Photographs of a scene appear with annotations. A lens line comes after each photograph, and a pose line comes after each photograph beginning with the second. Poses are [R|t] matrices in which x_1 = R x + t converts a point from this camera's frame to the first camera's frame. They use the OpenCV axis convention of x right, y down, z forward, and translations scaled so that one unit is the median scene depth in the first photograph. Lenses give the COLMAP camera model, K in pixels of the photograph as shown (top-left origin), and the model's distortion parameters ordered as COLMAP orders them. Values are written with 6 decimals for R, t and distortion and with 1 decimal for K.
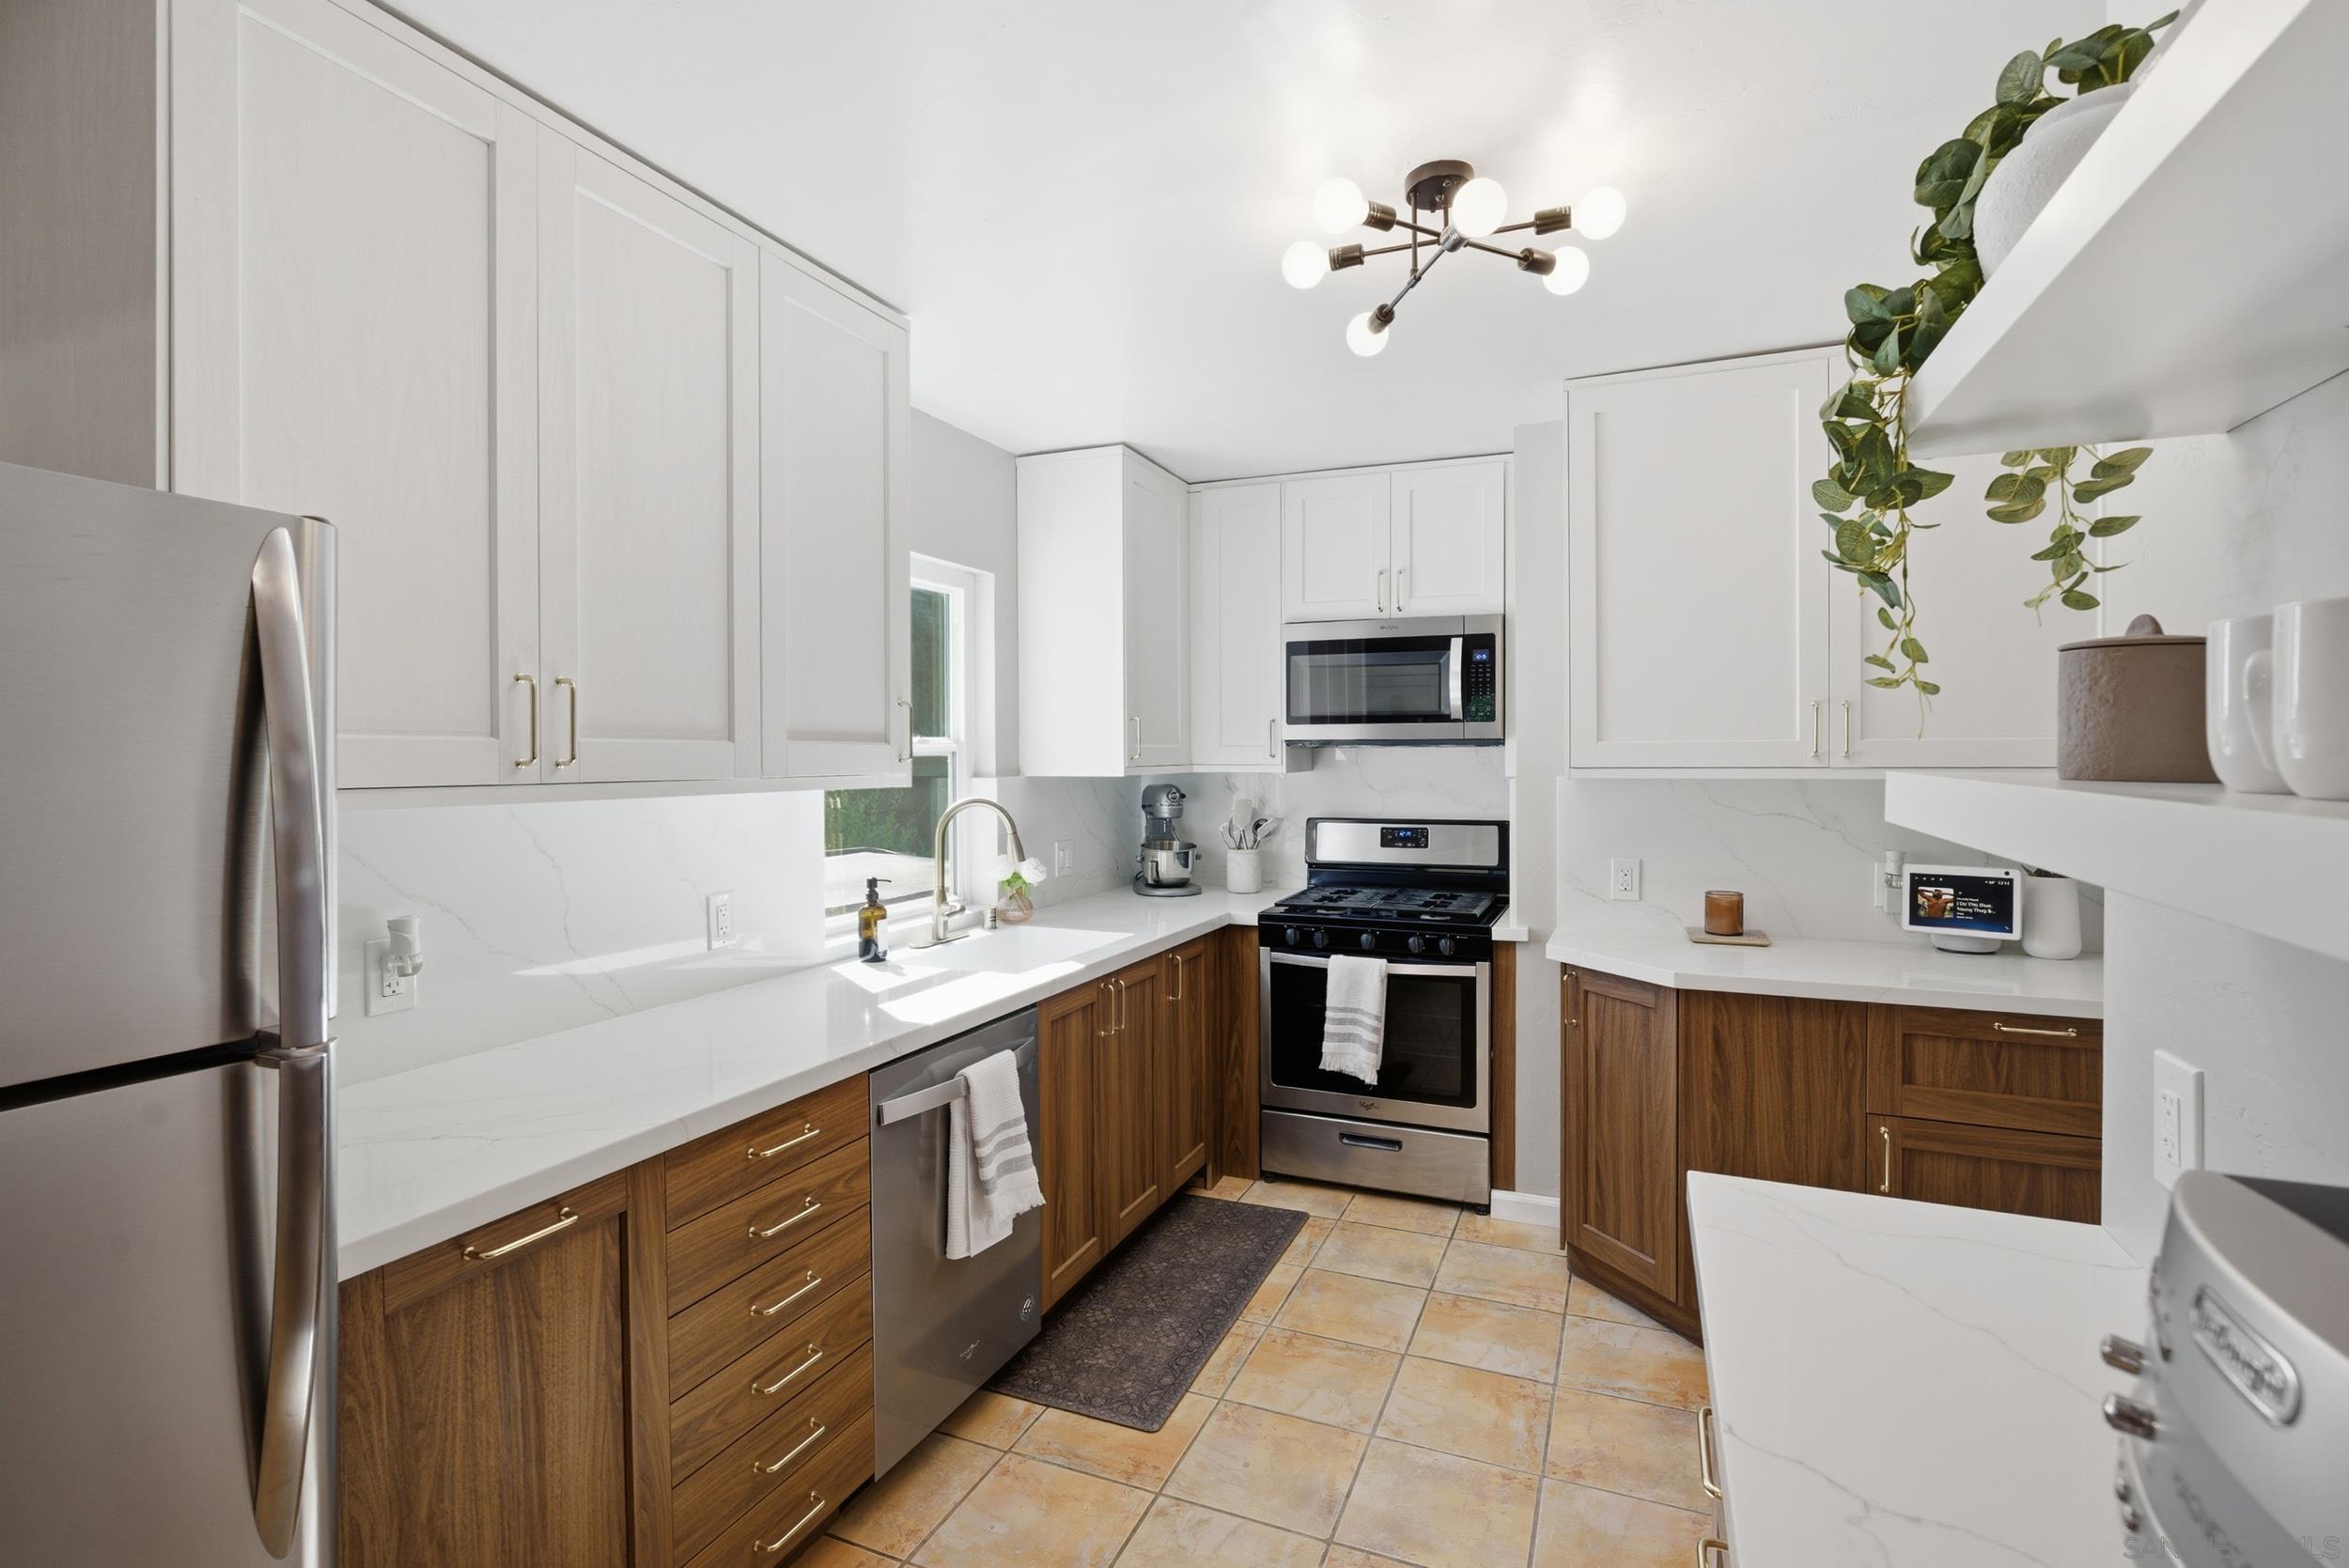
lens RADIAL K [[1104.2, 0, 1168.9], [0, 1104.2, 766.8], [0, 0, 1]] dist [-0.004946, 0.001001]
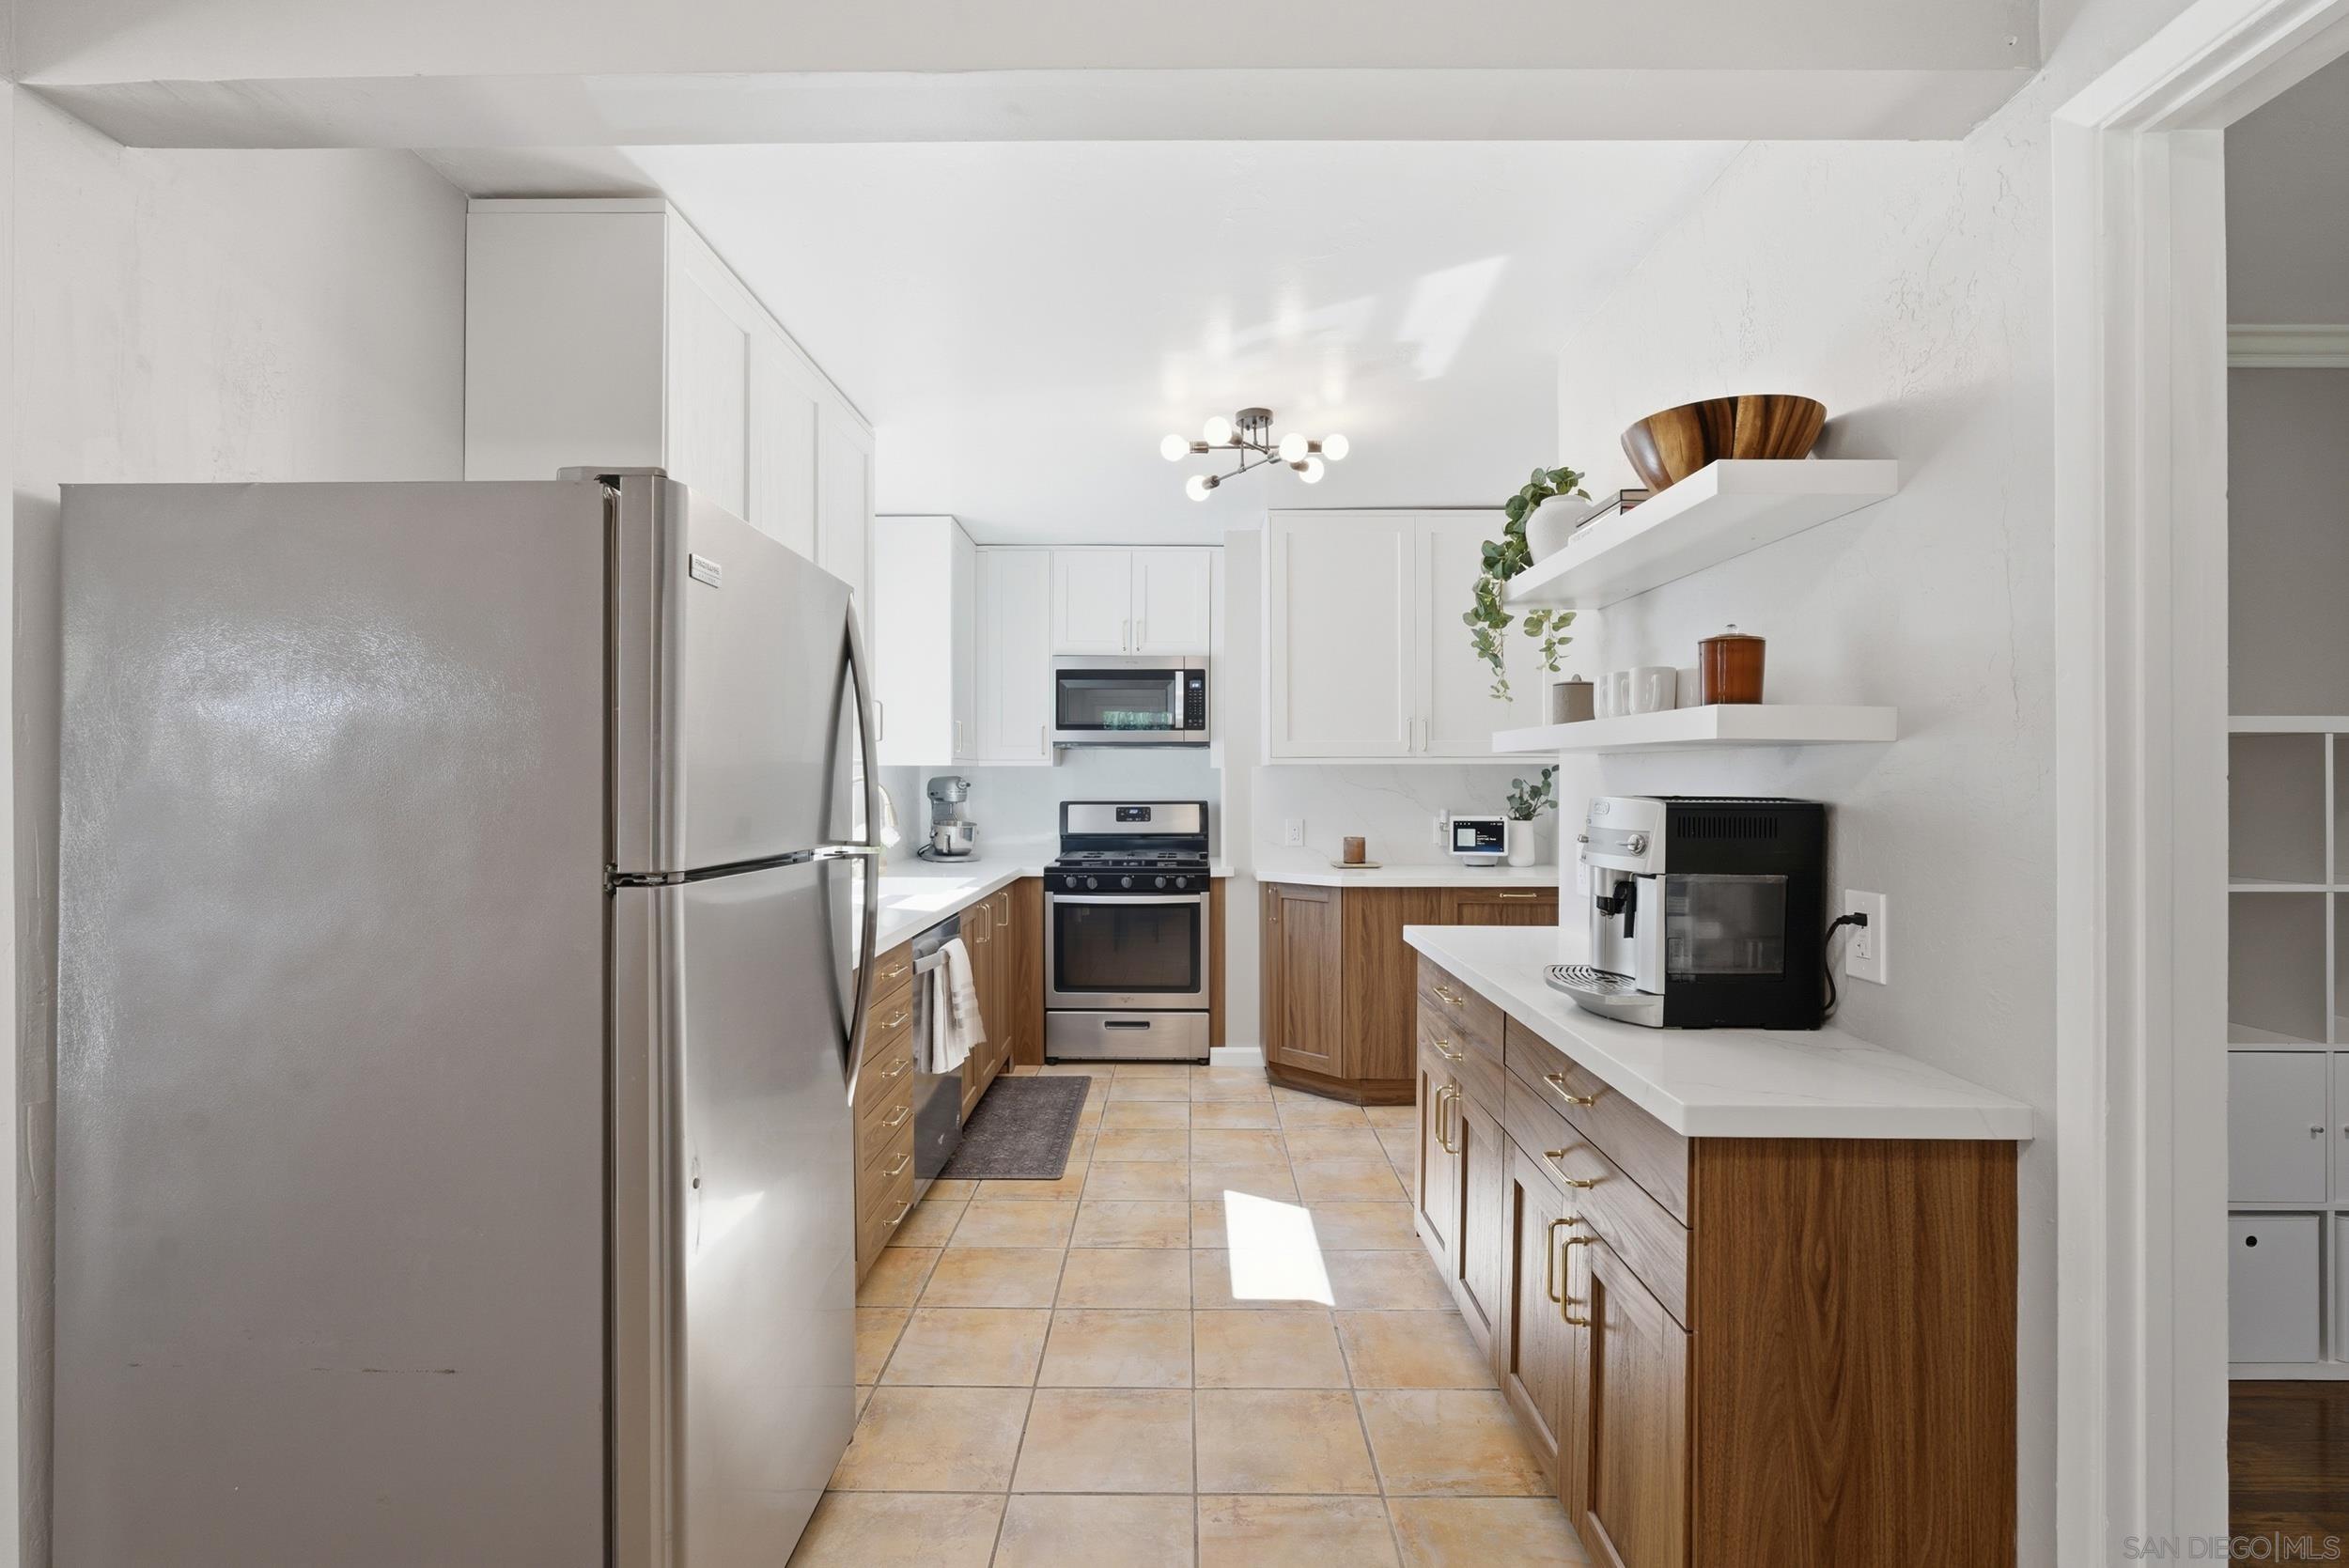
lens RADIAL K [[1086.3, 0, 1170.5], [0, 1086.3, 782.0], [0, 0, 1]] dist [-0.004948, 0.000299]
pose [[0.924674, 0.003580, 0.380744, -0.388276], [0.000593, 0.999941, -0.010843, 0.057398], [-0.380760, 0.010252, 0.924617, -0.403165]]
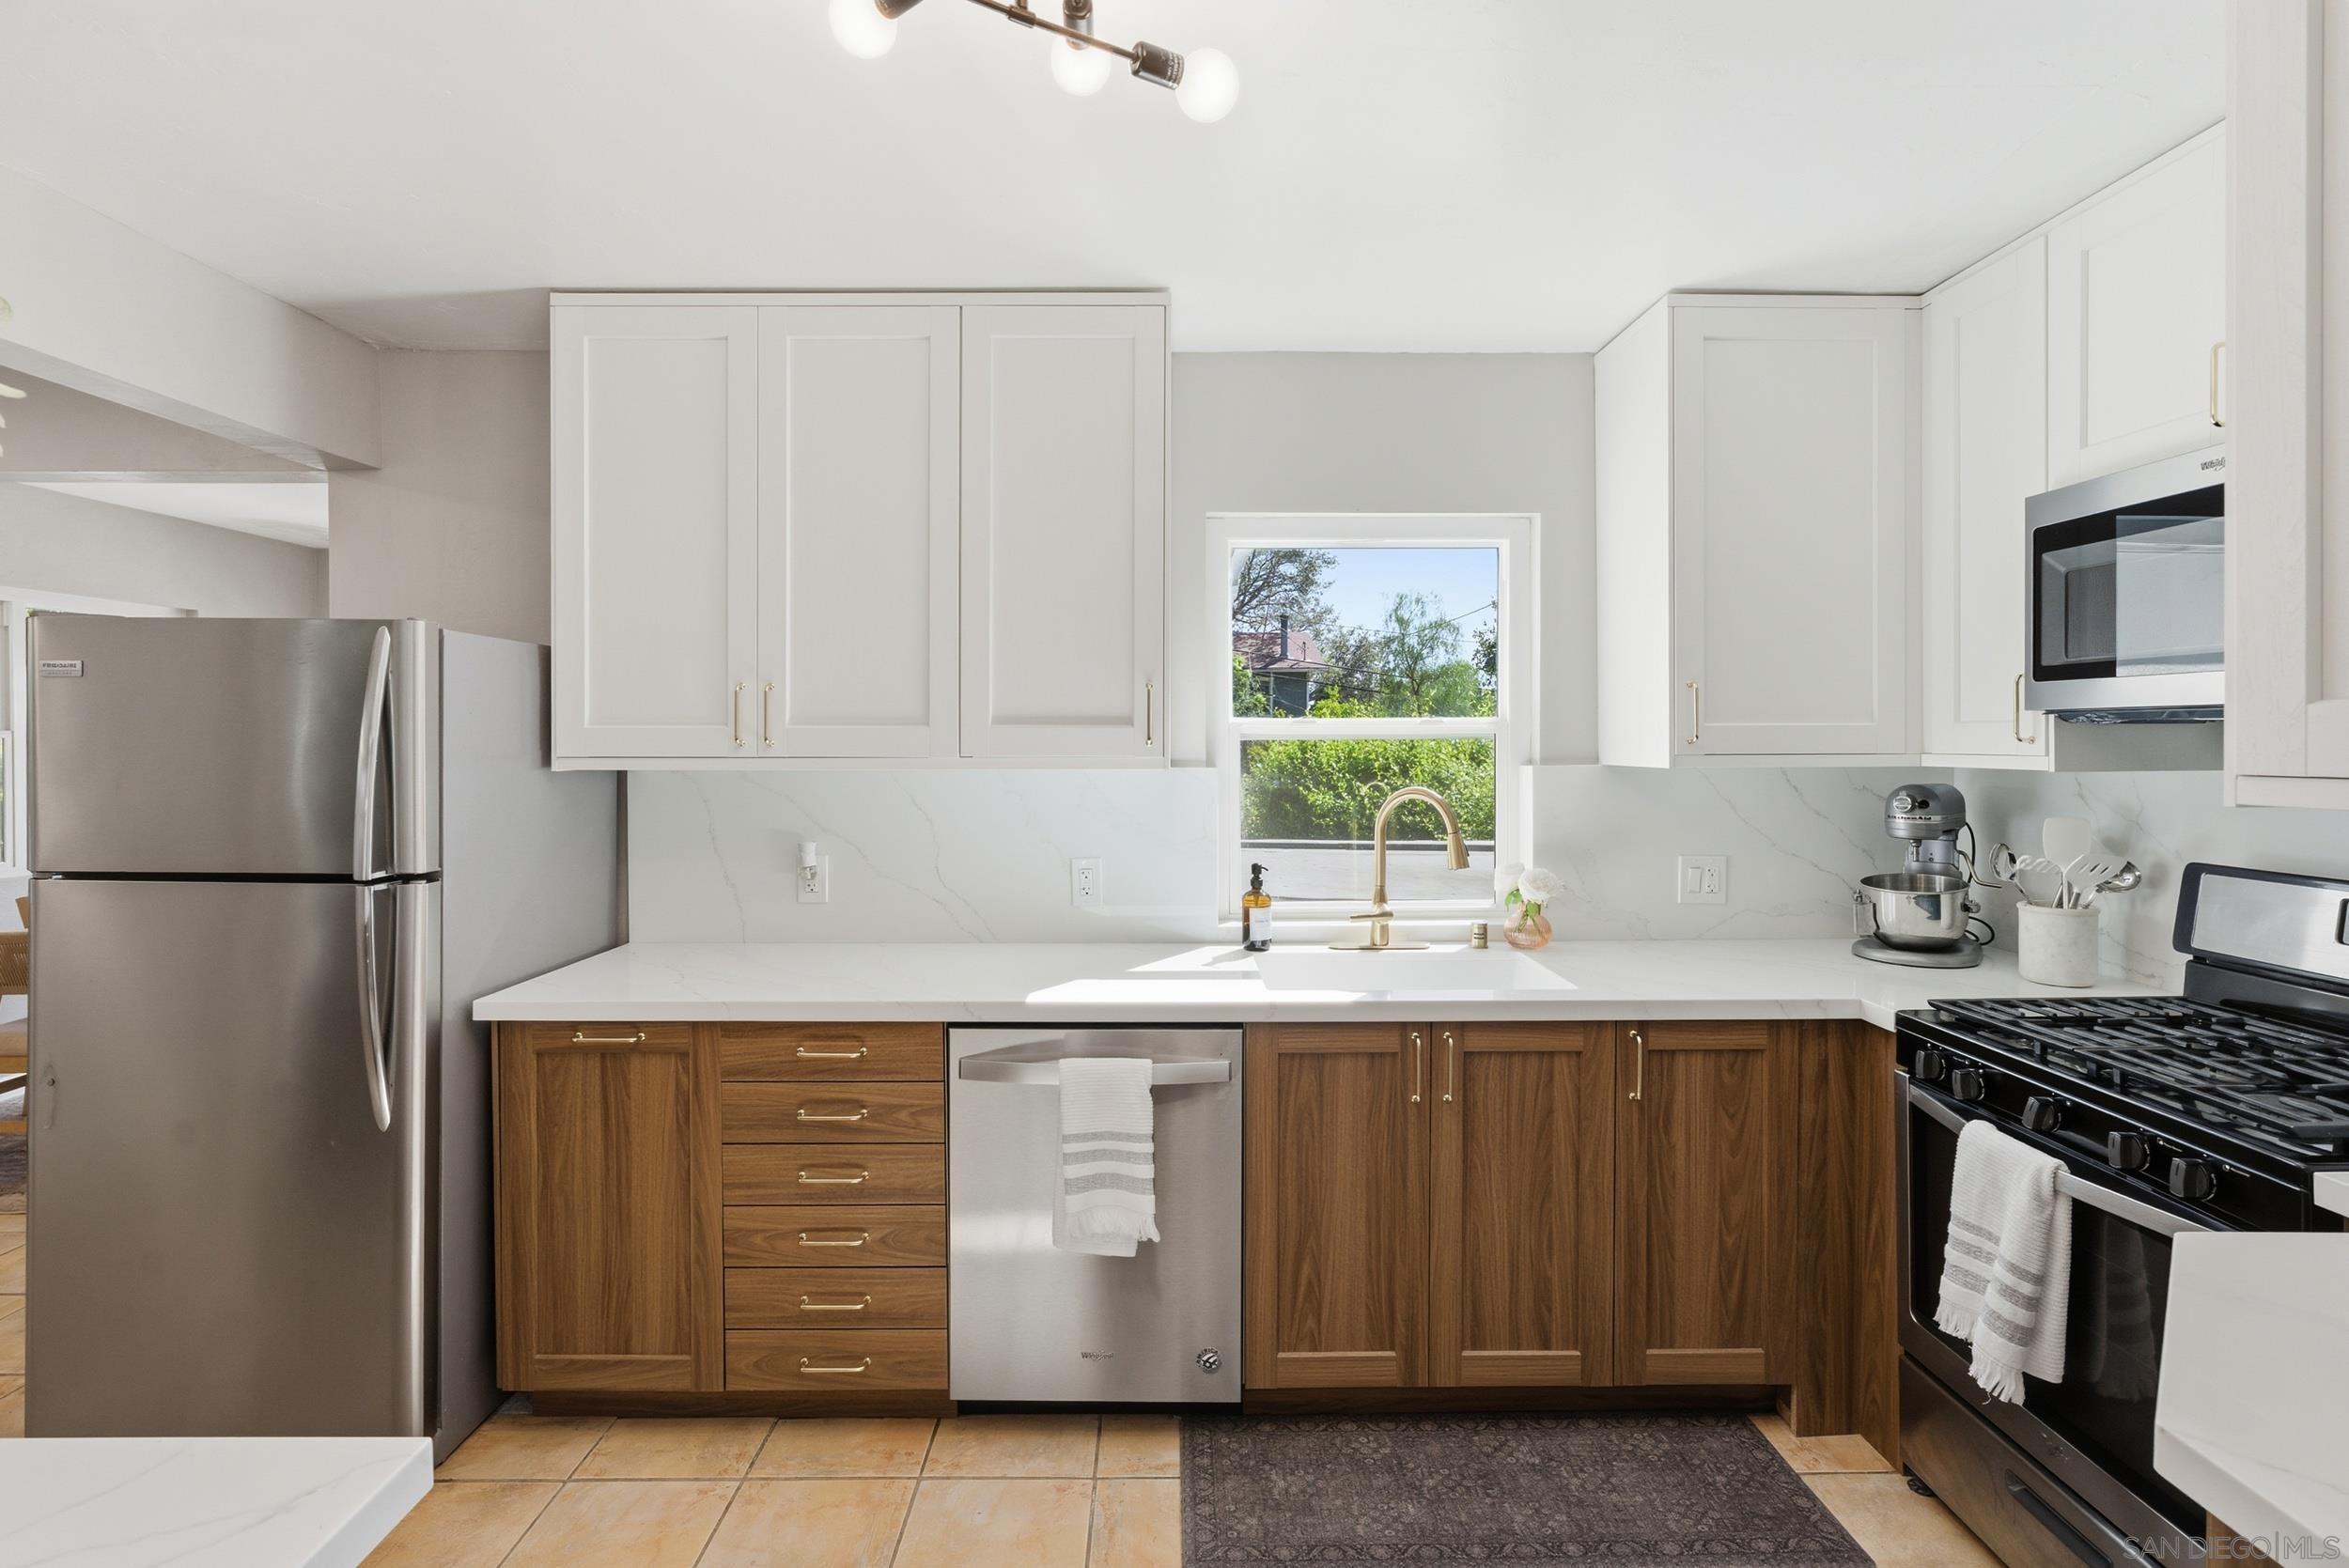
lens RADIAL K [[1058.0, 0, 1175.5], [0, 1058.0, 749.1], [0, 0, 1]] dist [-0.010774, 0.000118]
pose [[0.398087, 0.009899, -0.917294, 0.590908], [-0.009769, 0.999931, 0.006551, -0.006469], [0.917295, 0.006353, 0.398157, 0.592999]]
